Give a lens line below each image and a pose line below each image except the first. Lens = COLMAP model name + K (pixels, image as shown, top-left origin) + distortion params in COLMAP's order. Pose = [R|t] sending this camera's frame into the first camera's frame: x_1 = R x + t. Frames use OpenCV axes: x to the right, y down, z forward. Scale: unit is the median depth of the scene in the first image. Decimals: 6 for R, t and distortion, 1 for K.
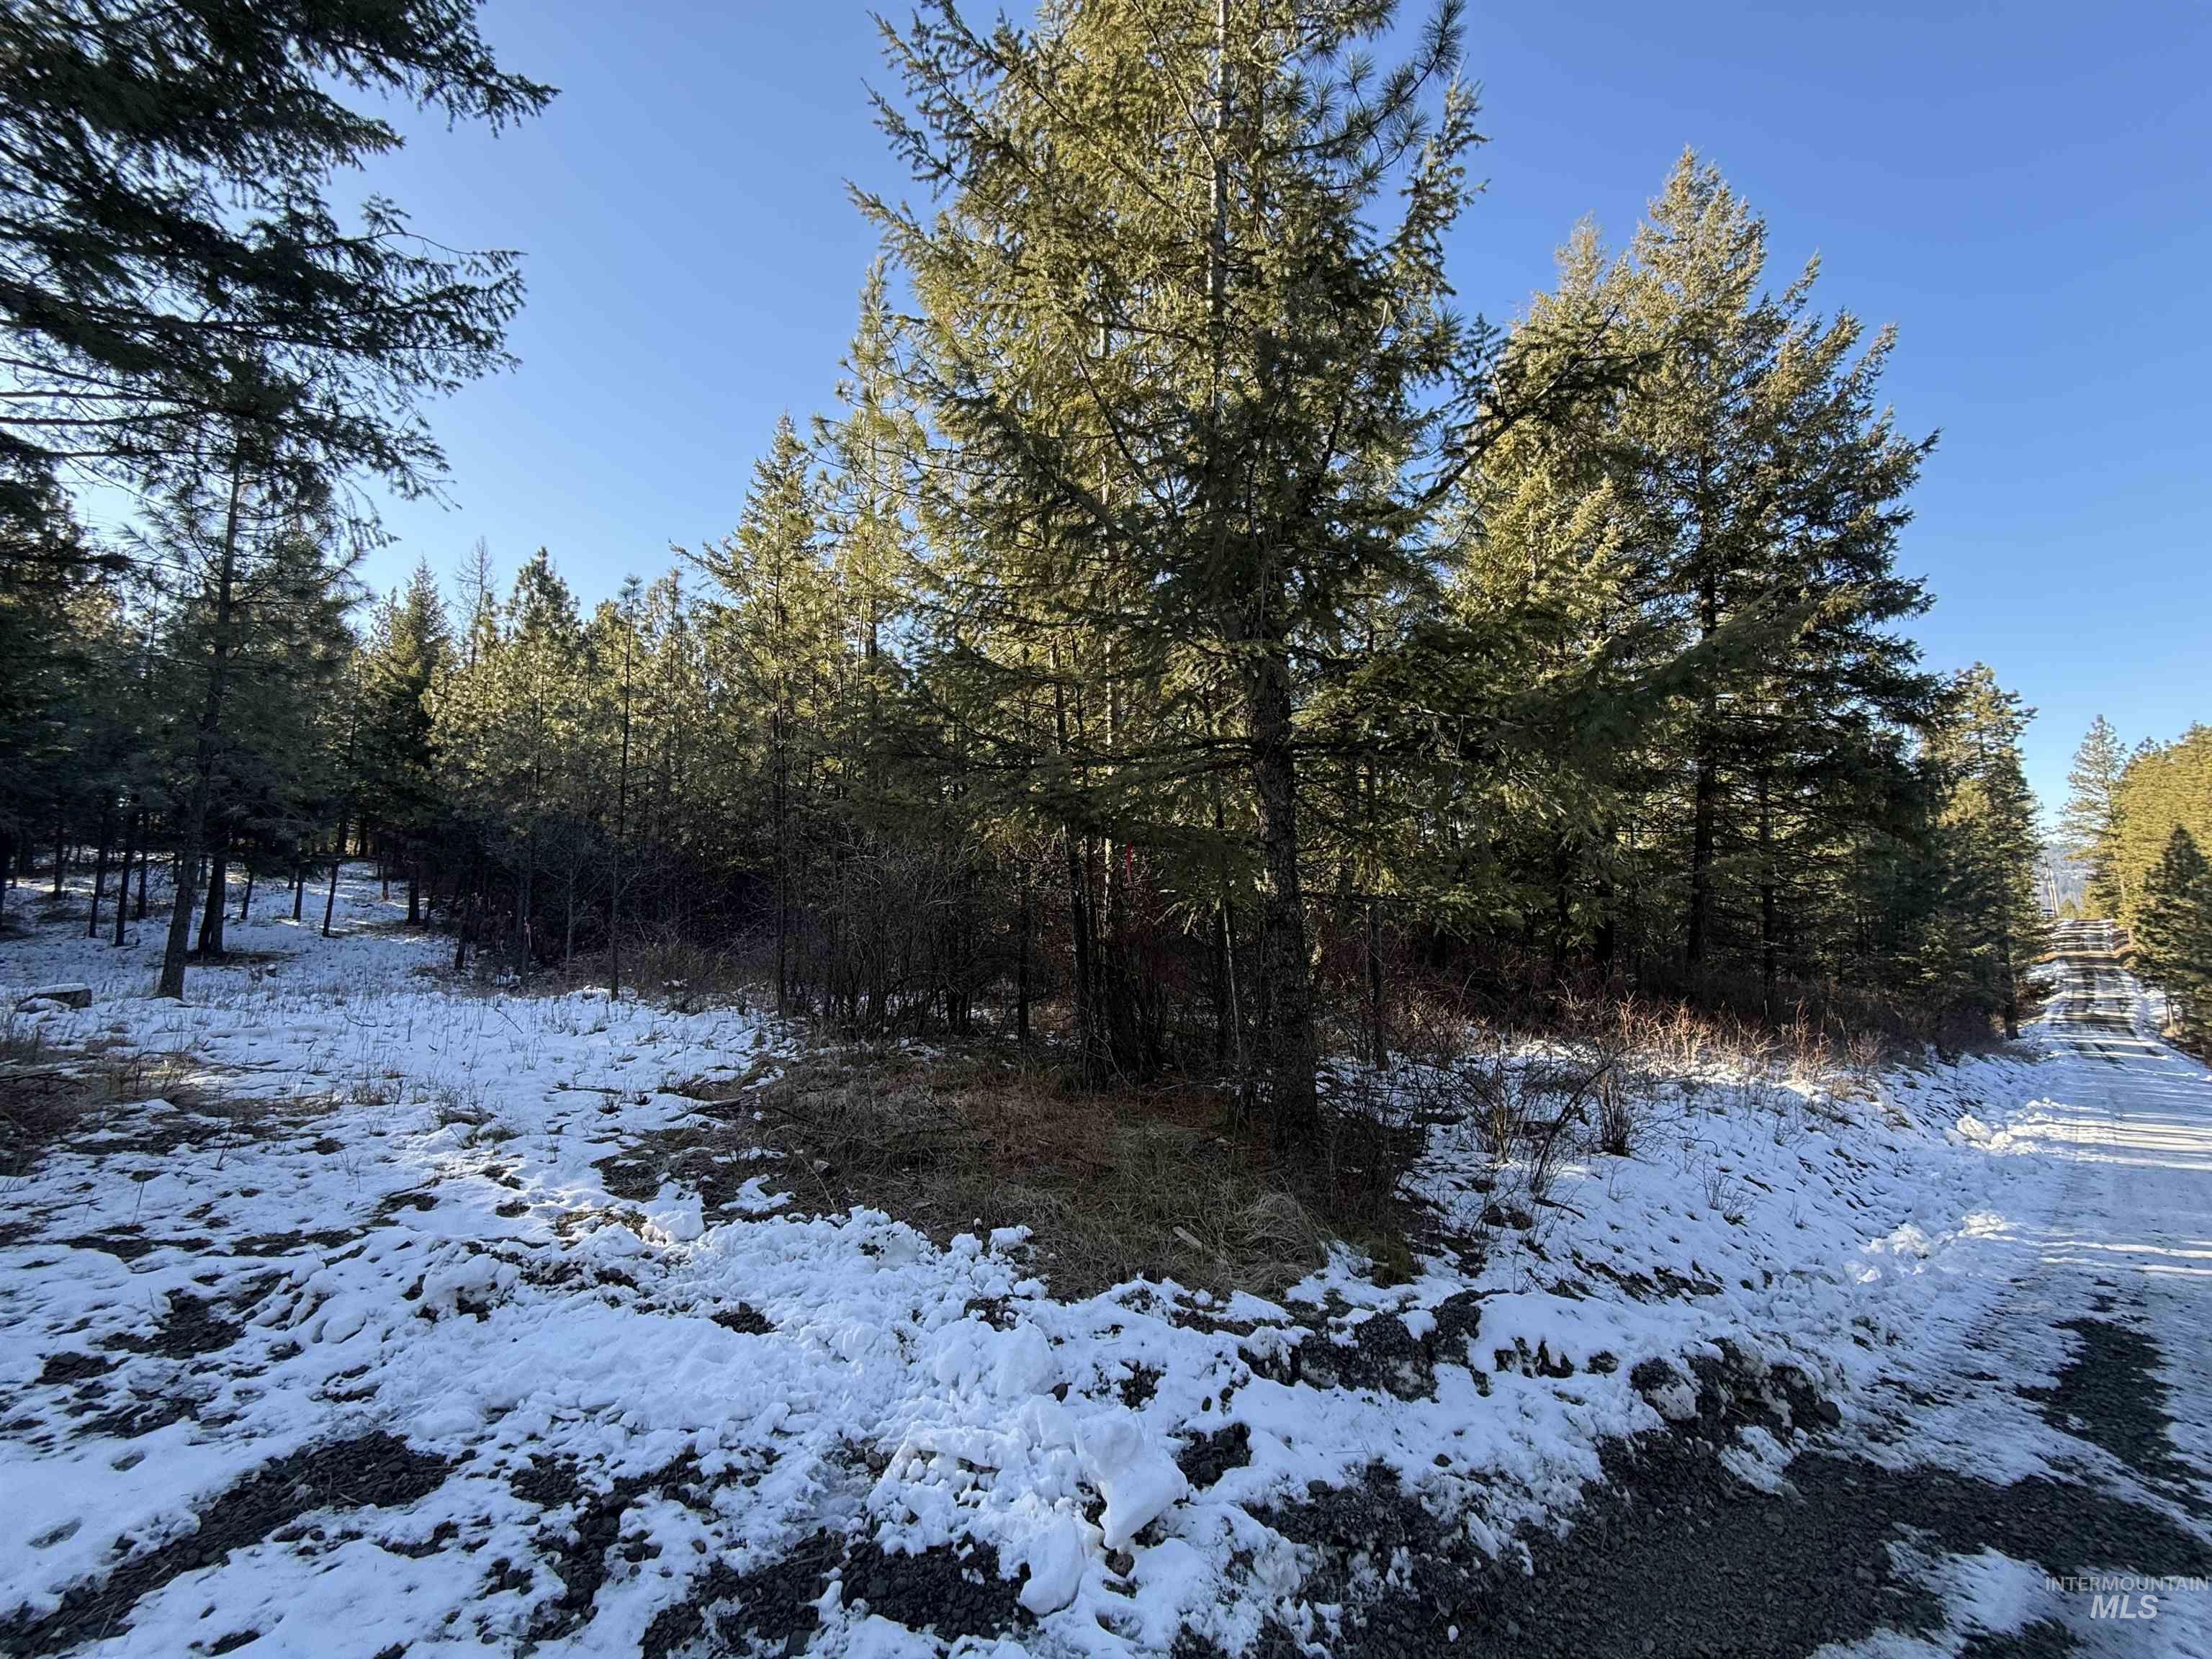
lens RADIAL K [[874.5, 0, 1109.8], [0, 874.5, 831.7], [0, 0, 1]] dist [-0.001780, 0.000236]
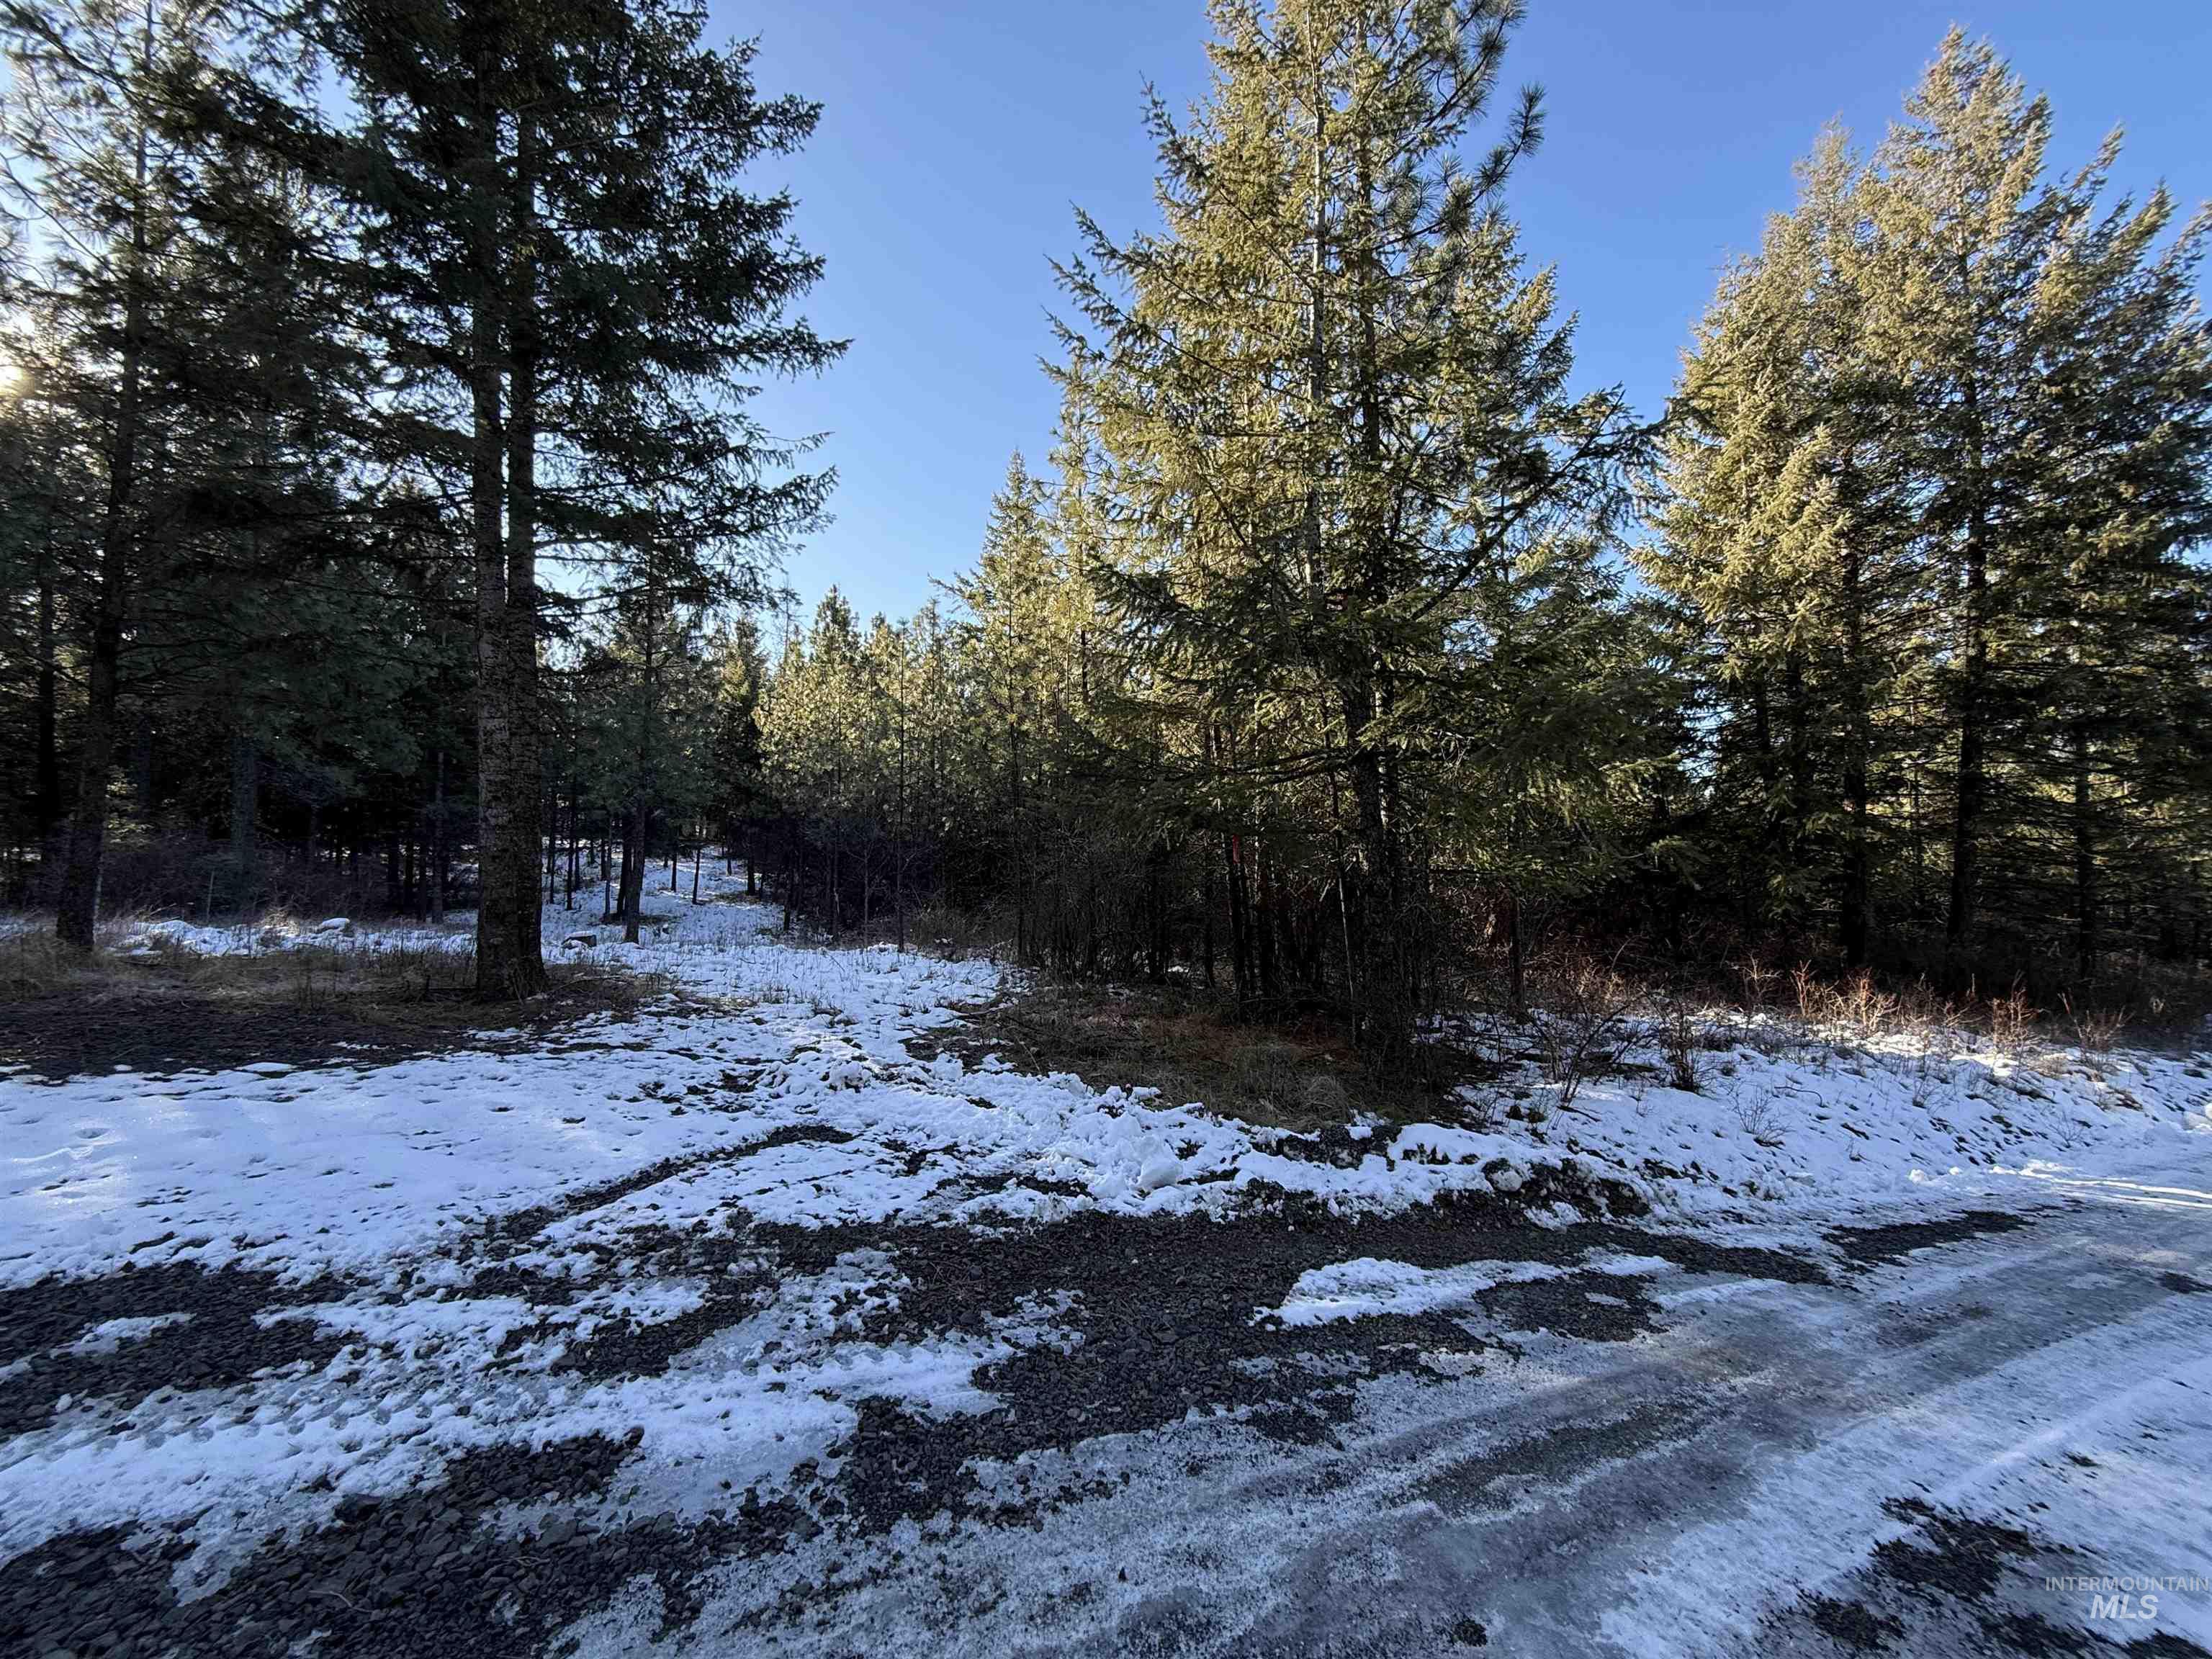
lens RADIAL K [[874.5, 0, 1104.6], [0, 874.5, 833.3], [0, 0, 1]] dist [-0.001780, 0.000236]
pose [[0.961774, -0.017257, -0.273302, 0.160724], [0.026399, 0.999207, 0.029808, -0.028228], [0.272571, -0.035883, 0.961466, -0.318077]]
